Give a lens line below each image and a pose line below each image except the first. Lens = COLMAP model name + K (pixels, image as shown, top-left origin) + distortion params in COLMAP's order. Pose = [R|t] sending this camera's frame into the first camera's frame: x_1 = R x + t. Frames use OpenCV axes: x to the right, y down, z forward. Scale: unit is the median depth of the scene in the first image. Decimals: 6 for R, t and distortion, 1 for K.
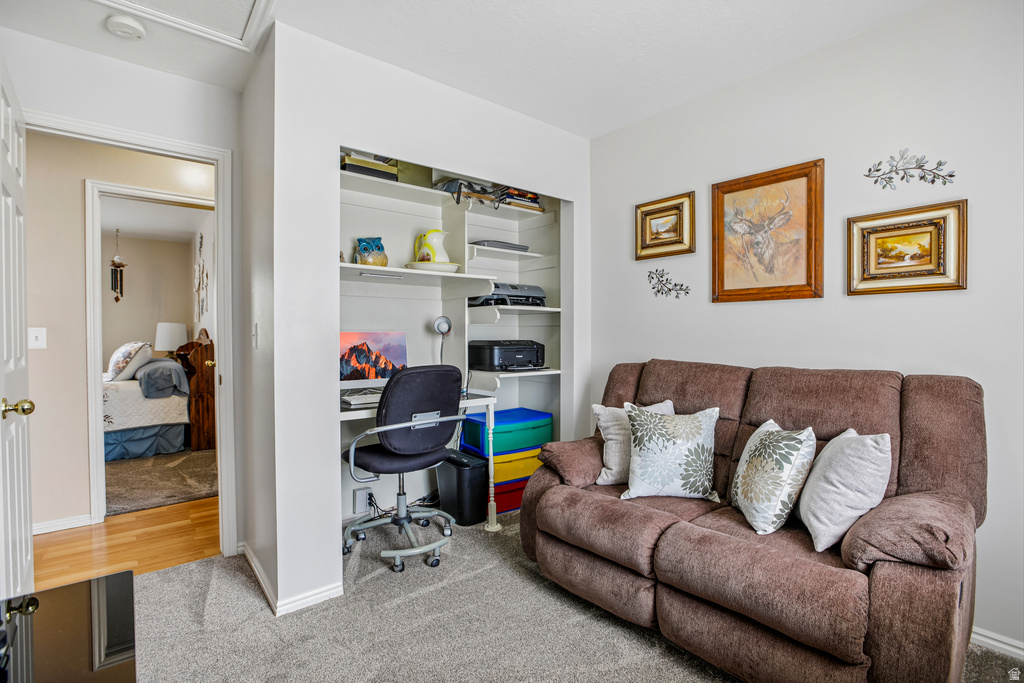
lens RADIAL K [[475.9, 0, 509.1], [0, 475.9, 341.6], [0, 0, 1]] dist [-0.042905, 0.011640]
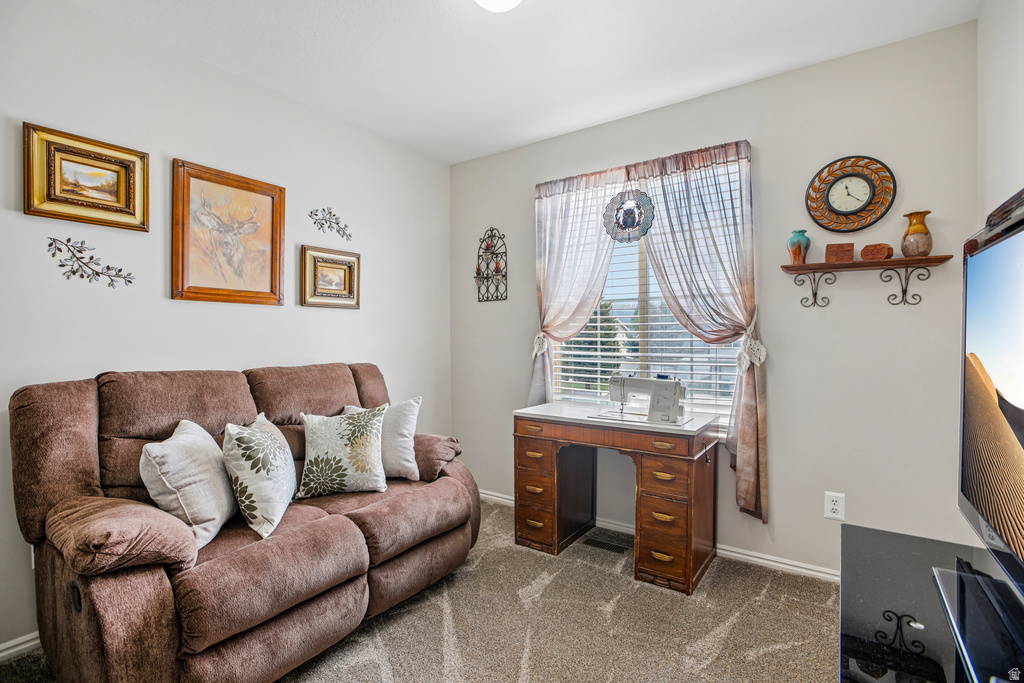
lens RADIAL K [[475.9, 0, 509.5], [0, 475.9, 340.3], [0, 0, 1]] dist [-0.042905, 0.011640]
pose [[-0.261318, -0.003115, 0.965248, -0.560963], [0.015220, 0.999857, 0.007347, -0.006639], [-0.965133, 0.016611, -0.261233, 0.688276]]
